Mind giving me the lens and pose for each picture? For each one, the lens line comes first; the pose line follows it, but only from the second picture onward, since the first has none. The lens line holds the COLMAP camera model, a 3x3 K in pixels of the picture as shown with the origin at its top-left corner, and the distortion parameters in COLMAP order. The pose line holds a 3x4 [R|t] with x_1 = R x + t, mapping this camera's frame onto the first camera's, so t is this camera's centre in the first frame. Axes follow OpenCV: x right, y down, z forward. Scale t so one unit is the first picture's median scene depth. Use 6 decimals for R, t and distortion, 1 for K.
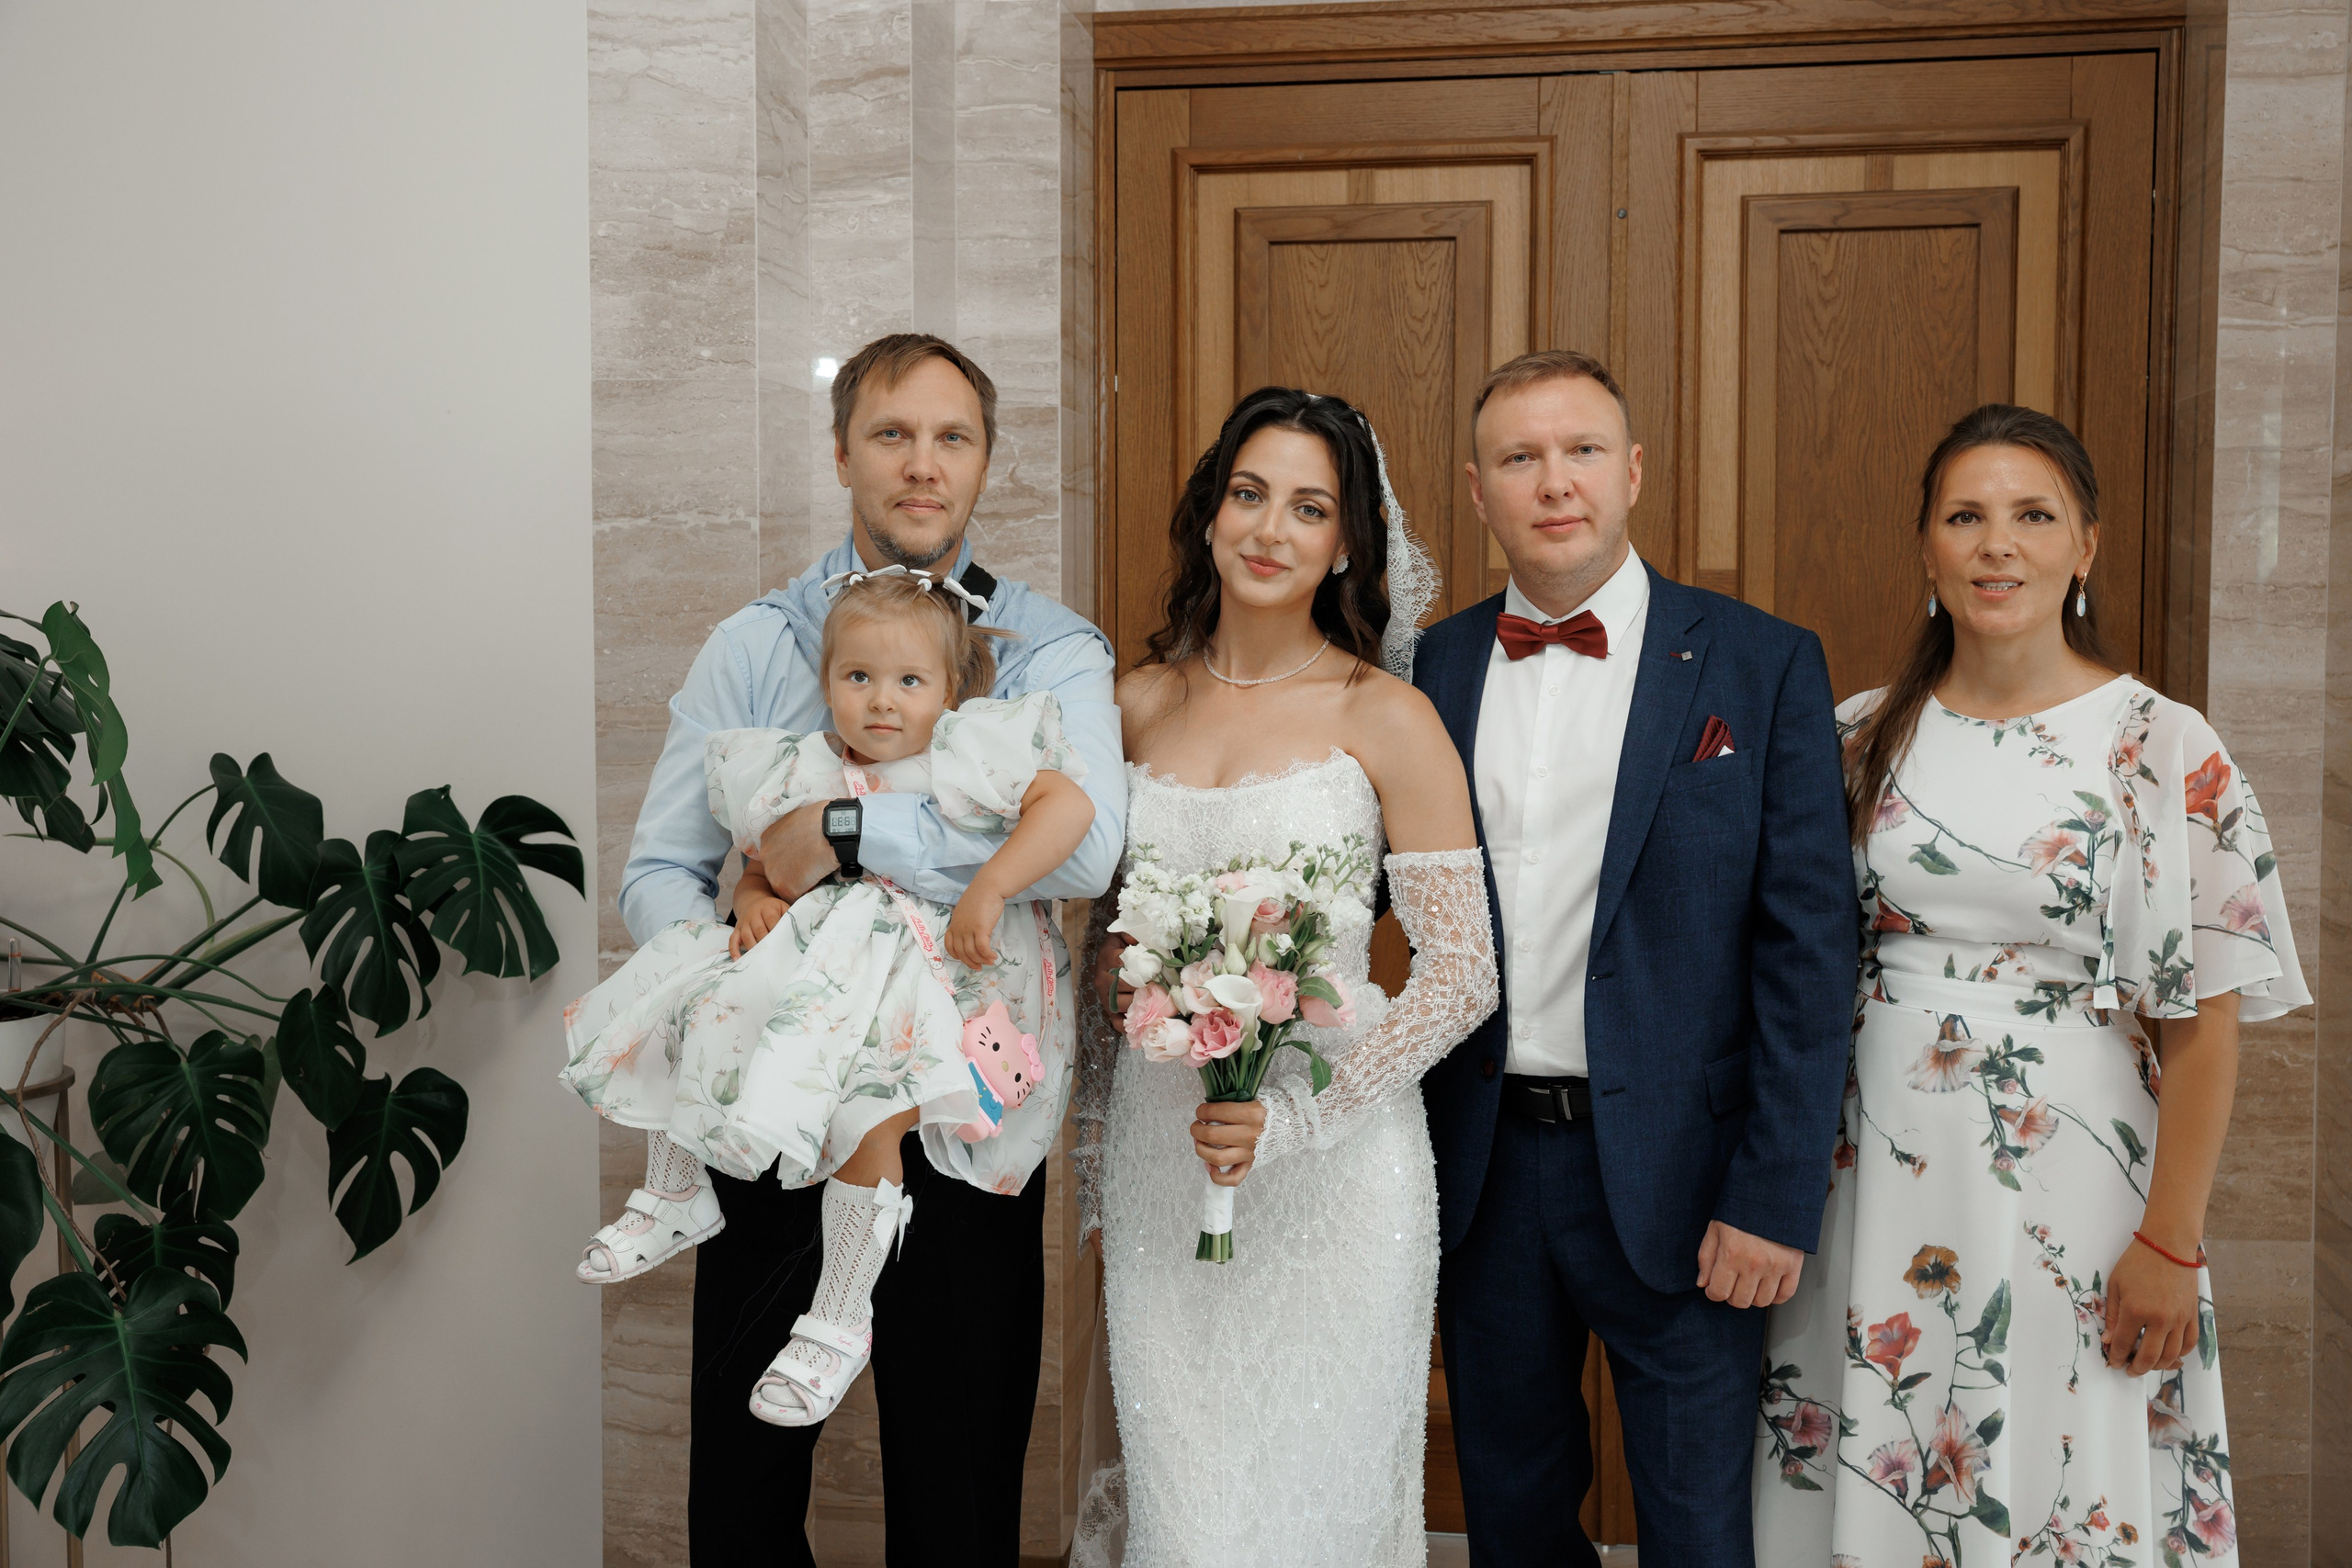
lens RADIAL K [[2839.7, 0, 1185.8], [0, 2839.7, 774.8], [0, 0, 1]] dist [0.091042, 0.000000]
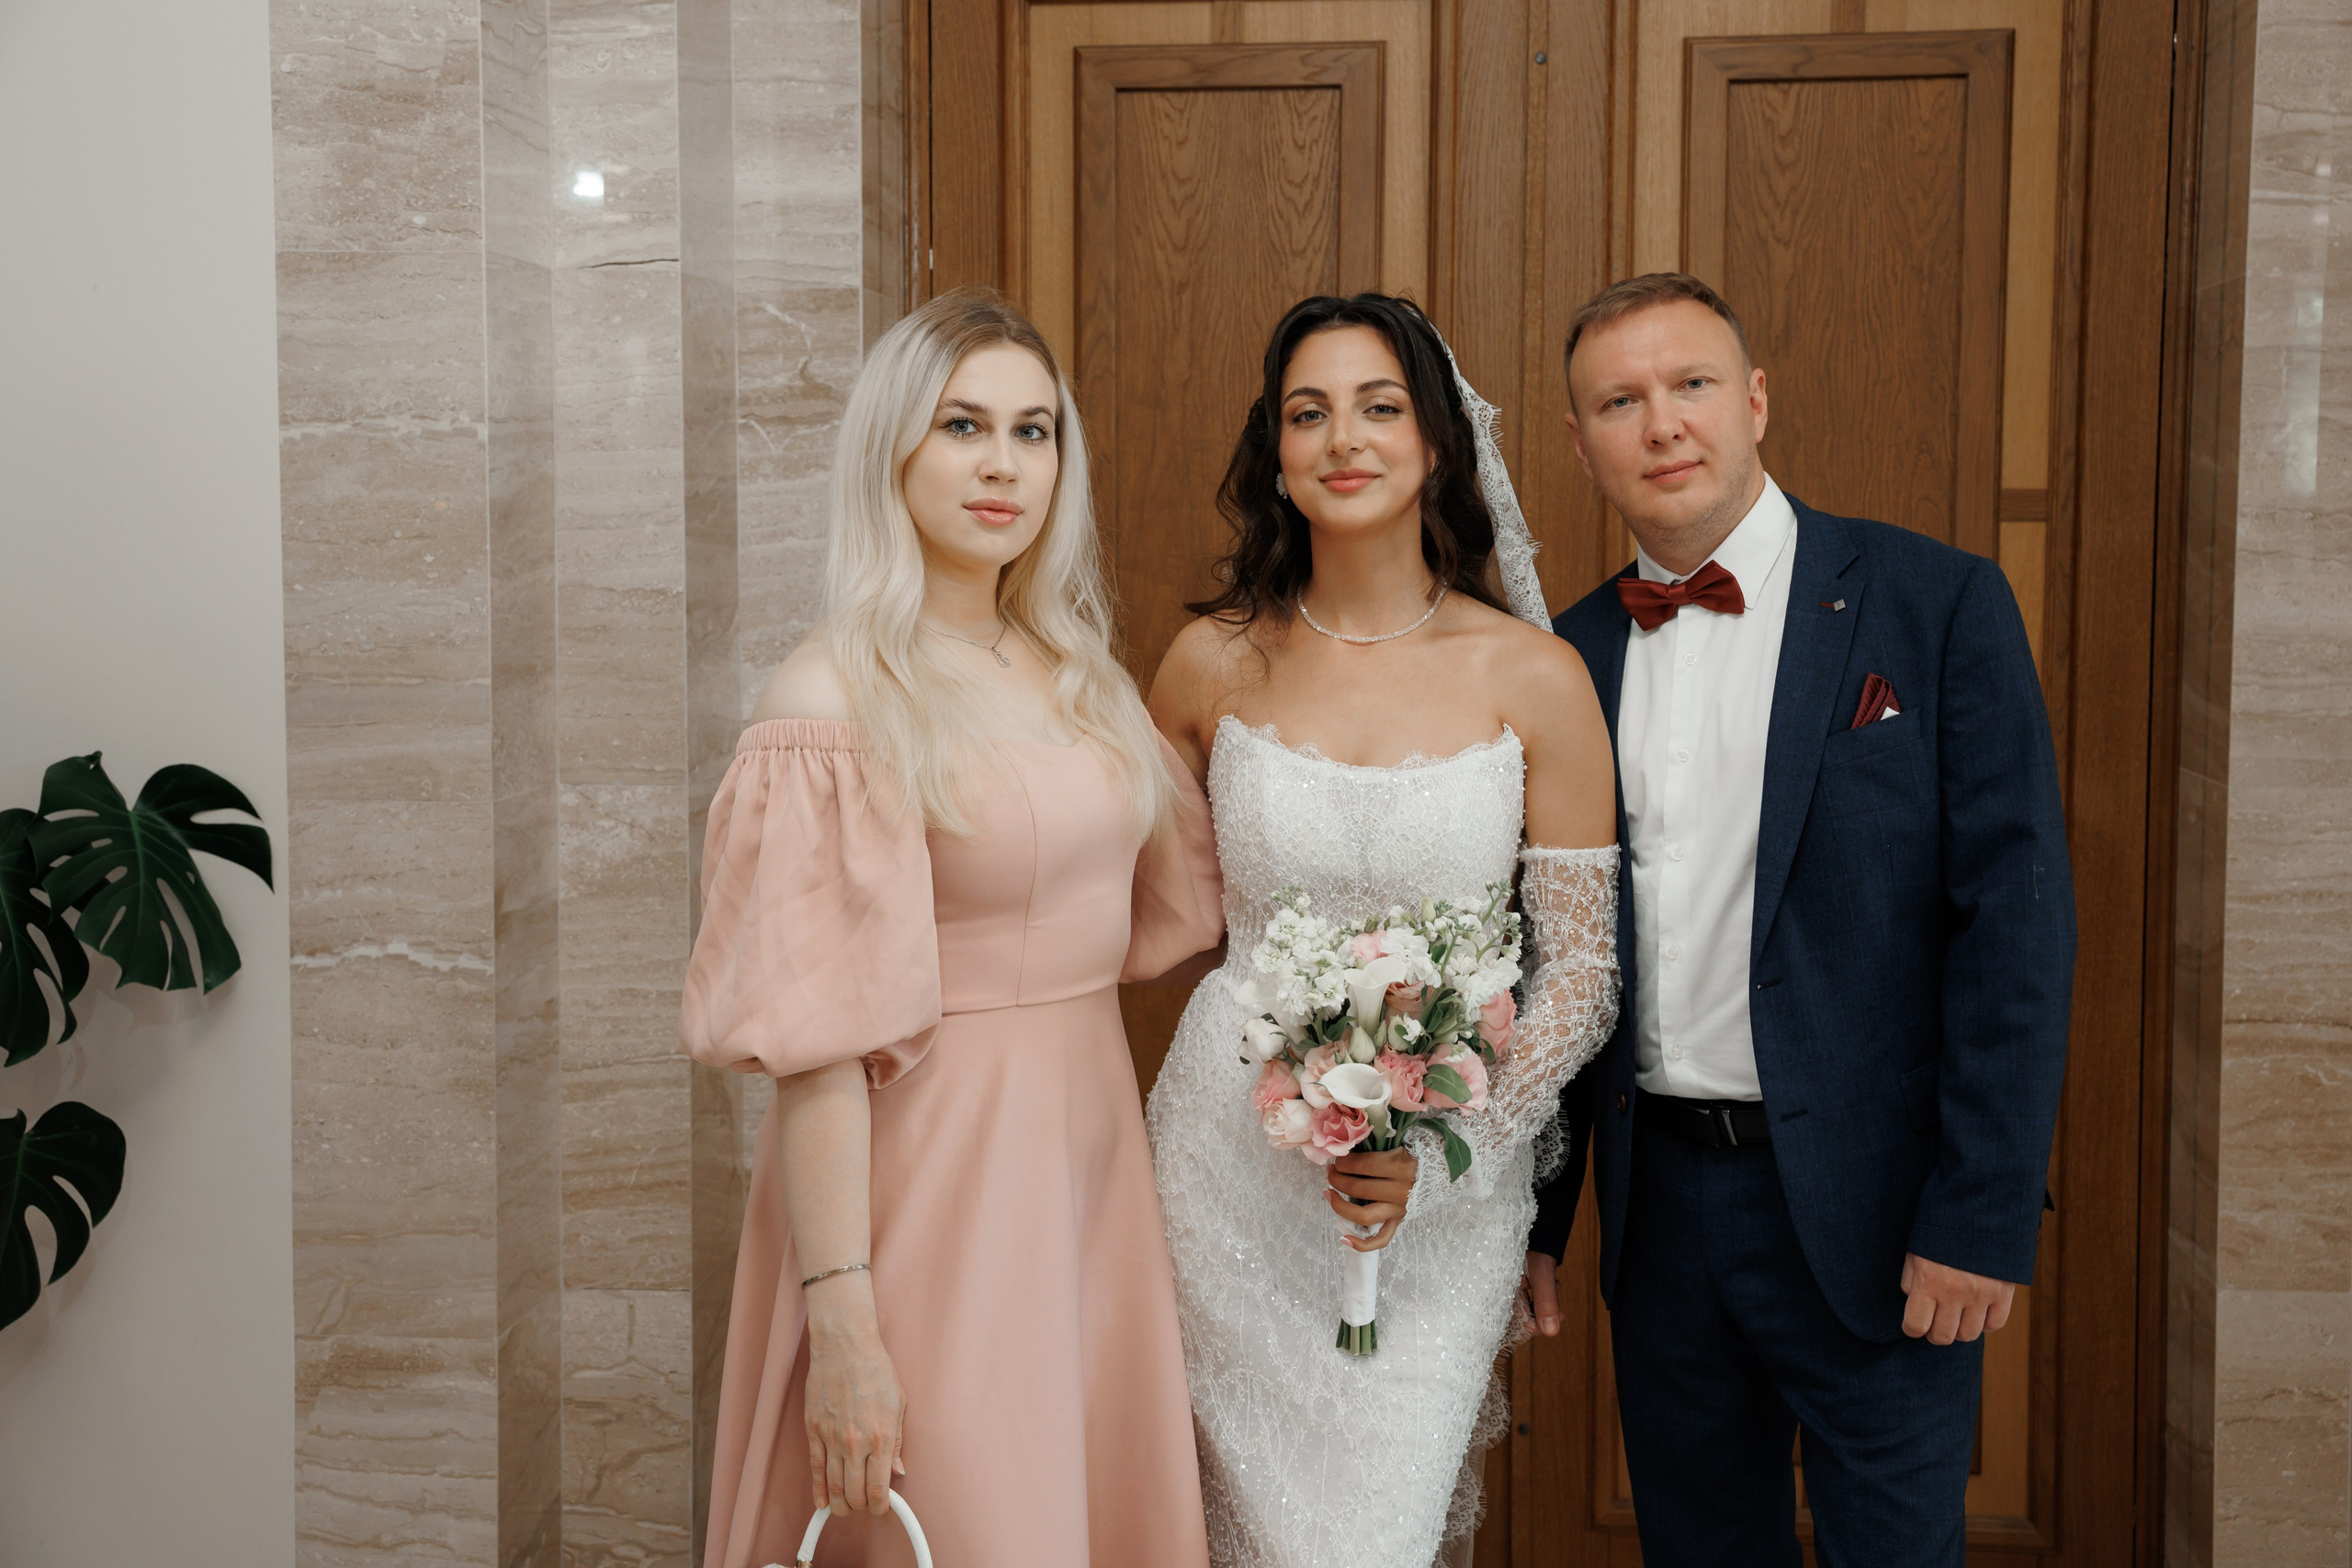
lens RADIAL K [[3314.3, 0, 1182.8], [0, 3314.3, 768.6], [0, 0, 1]] dist [0.136929, 0.000000]
pose [[0.998983, -0.000335, 0.045092, 0.005174], [-0.000613, 0.999779, 0.021006, -0.010872], [-0.045089, -0.021013, 0.998762, 0.032469]]
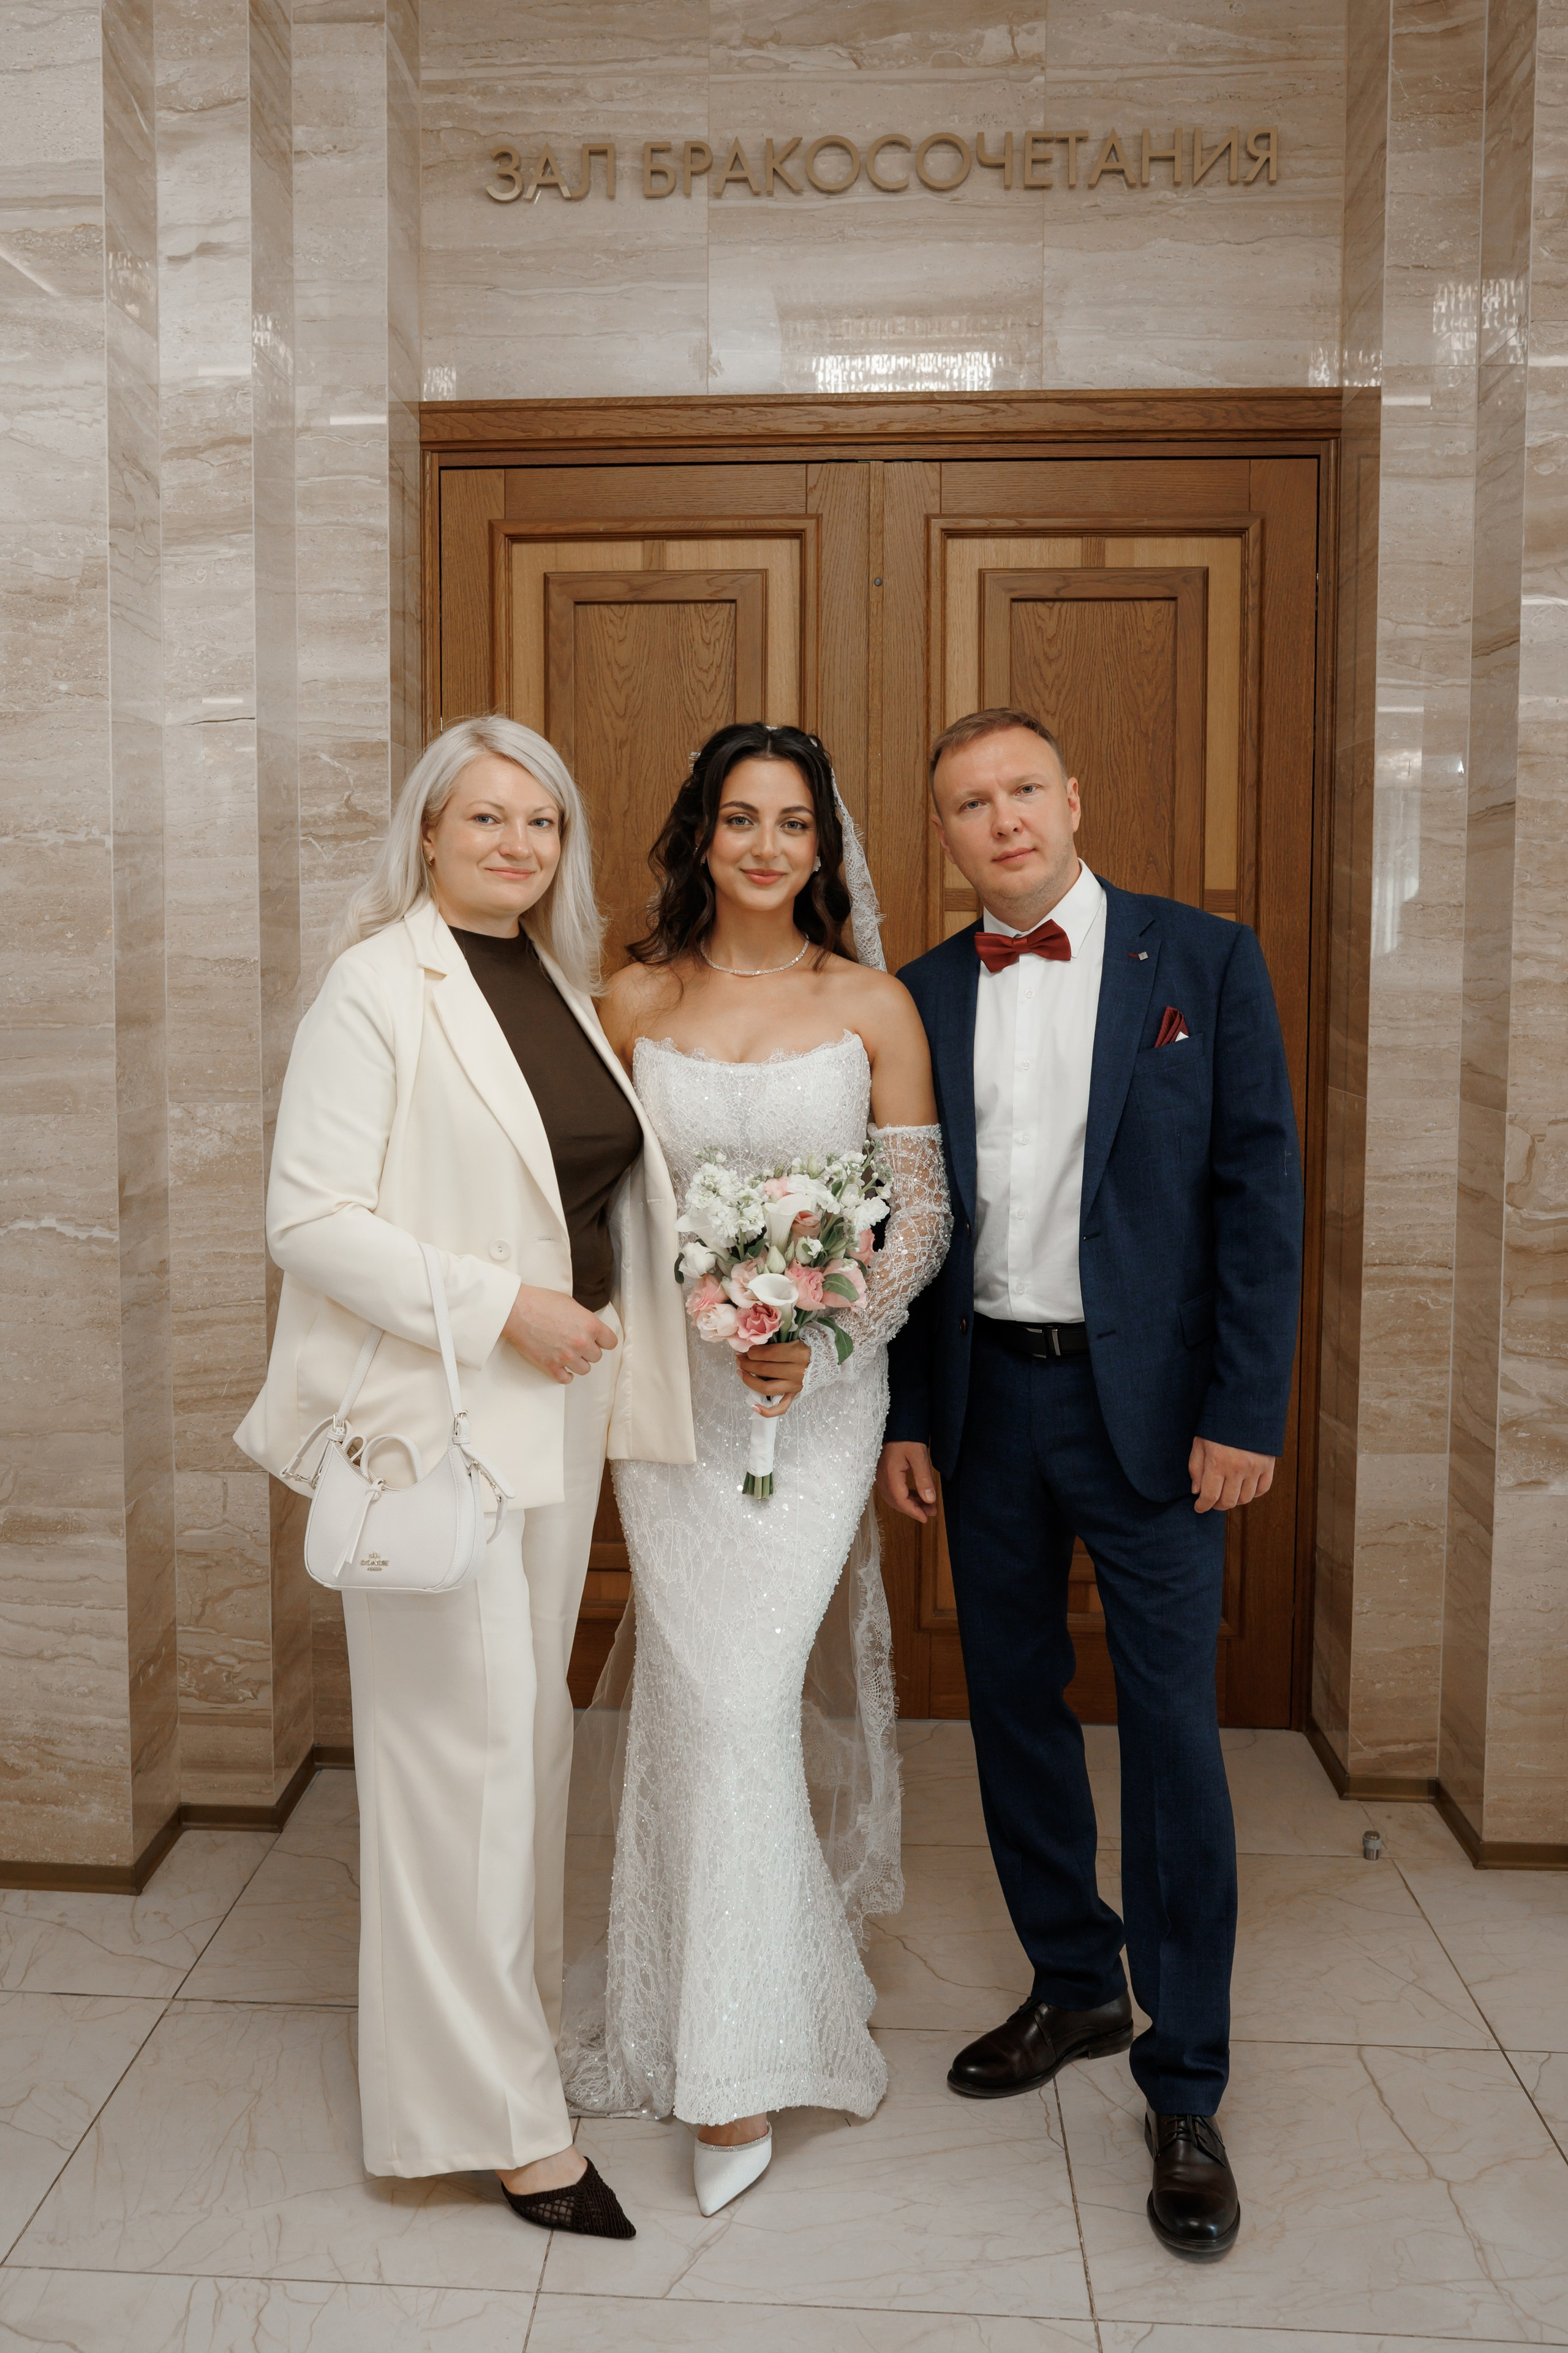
lens RADIAL K [[2142.7, 0, 705.5], [0, 2142.7, 1094.4], [0, 0, 1]] dist [-0.023711, 0.000000]
pose [[0.996278, -0.004672, 0.086069, 0.007019], [0.003178, 0.999842, 0.017484, -0.003606], [-0.086137, -0.017145, 0.996136, 0.138531]]
